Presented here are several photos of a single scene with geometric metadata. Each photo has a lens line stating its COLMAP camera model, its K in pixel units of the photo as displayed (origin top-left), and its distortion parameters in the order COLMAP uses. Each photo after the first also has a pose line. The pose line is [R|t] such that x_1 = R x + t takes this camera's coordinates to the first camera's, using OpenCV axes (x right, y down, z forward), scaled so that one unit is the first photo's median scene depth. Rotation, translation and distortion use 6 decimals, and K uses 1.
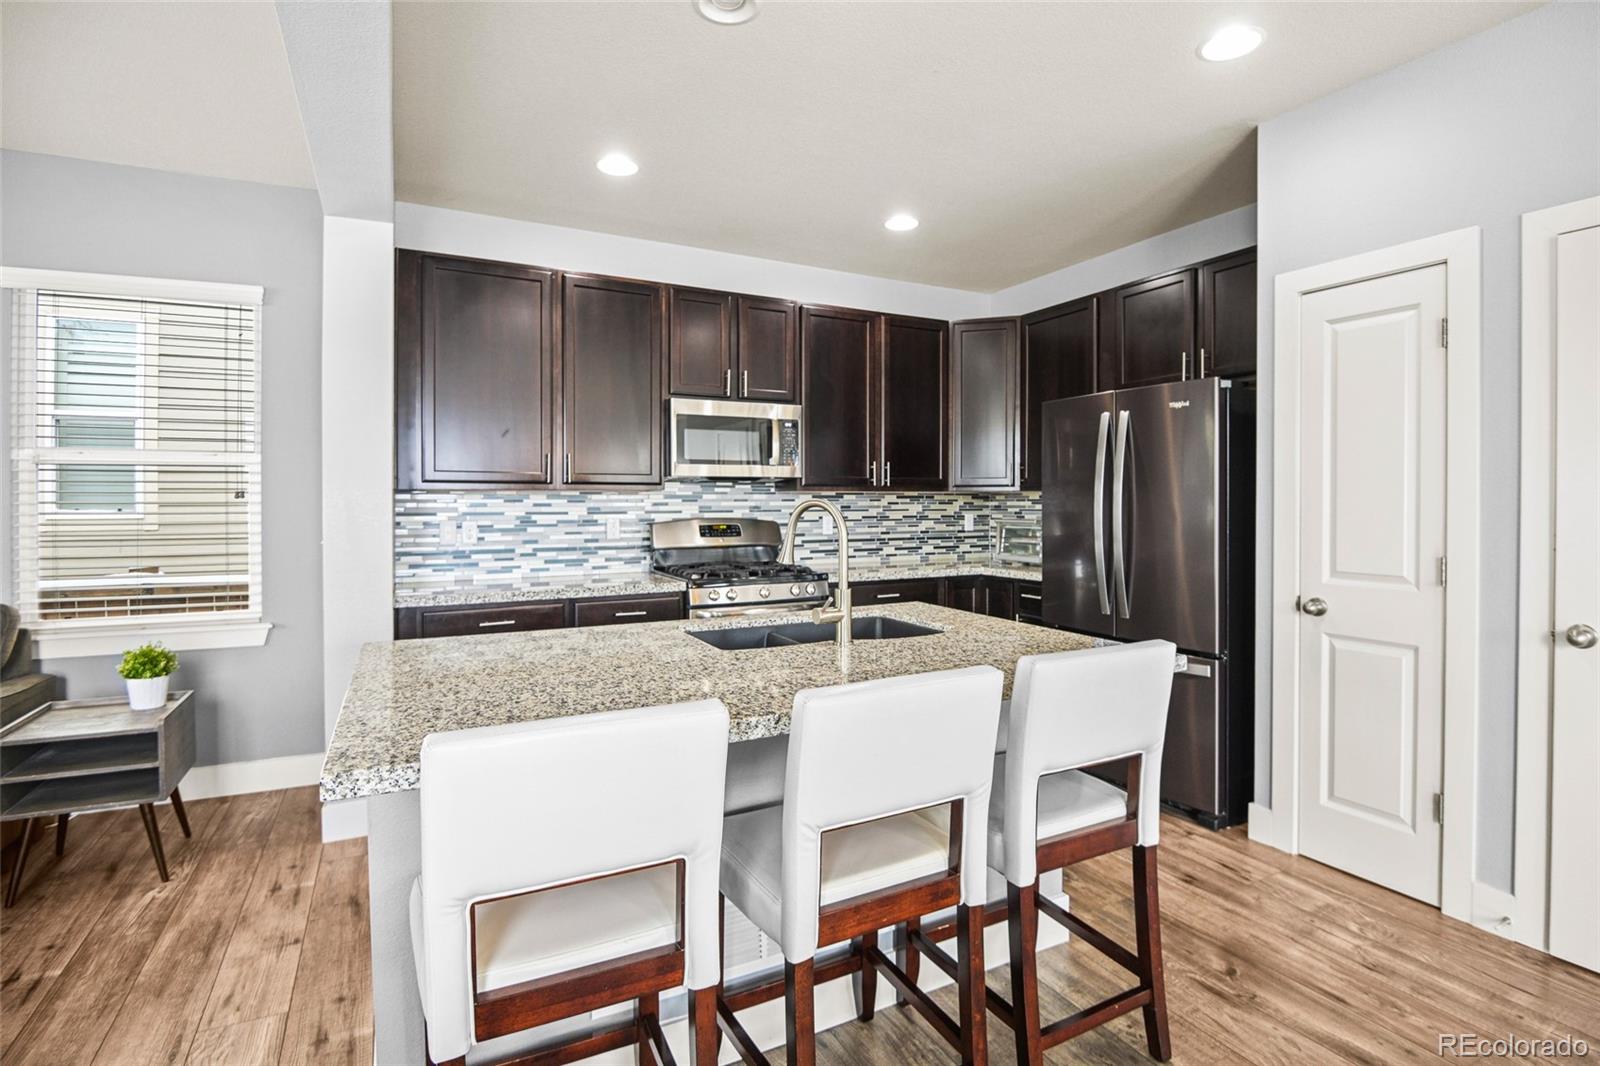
lens RADIAL K [[758.5, 0, 795.7], [0, 758.5, 517.6], [0, 0, 1]] dist [0.001441, -0.000371]
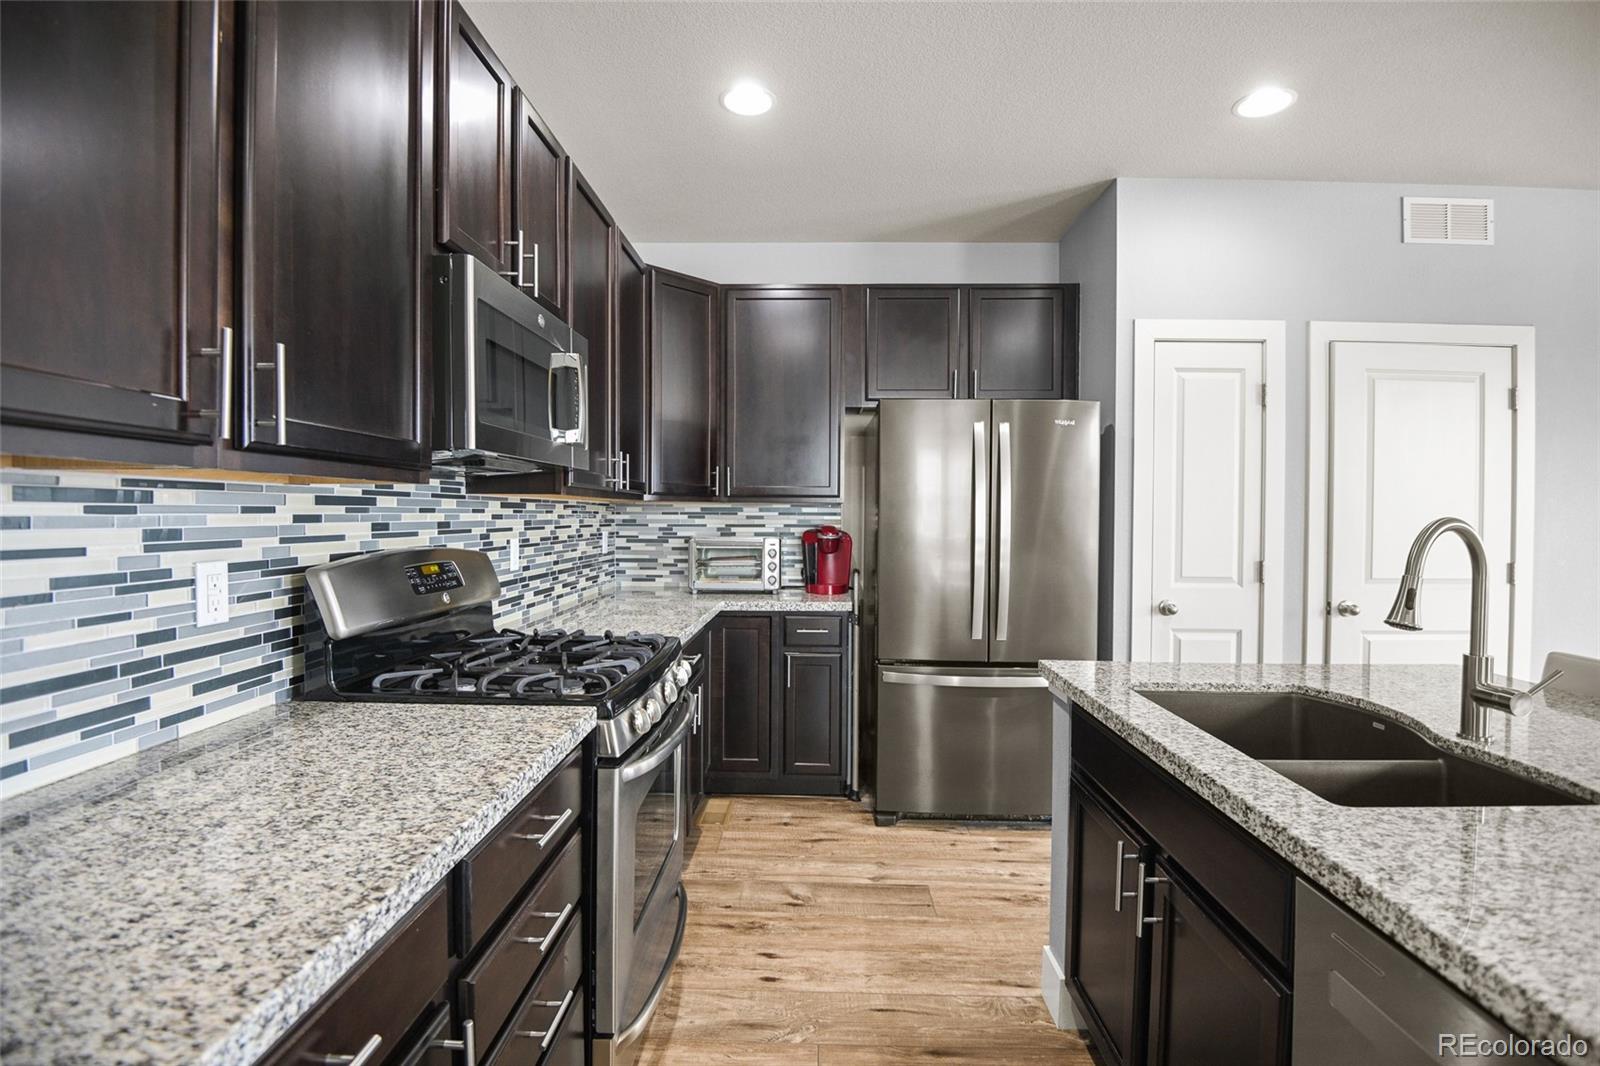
lens RADIAL K [[758.5, 0, 800.7], [0, 758.5, 529.5], [0, 0, 1]] dist [0.001441, -0.000371]
pose [[0.478948, -0.012252, 0.877758, -0.420122], [0.010709, 0.999910, 0.008114, -0.013421], [-0.877778, 0.005513, 0.479036, 0.625000]]
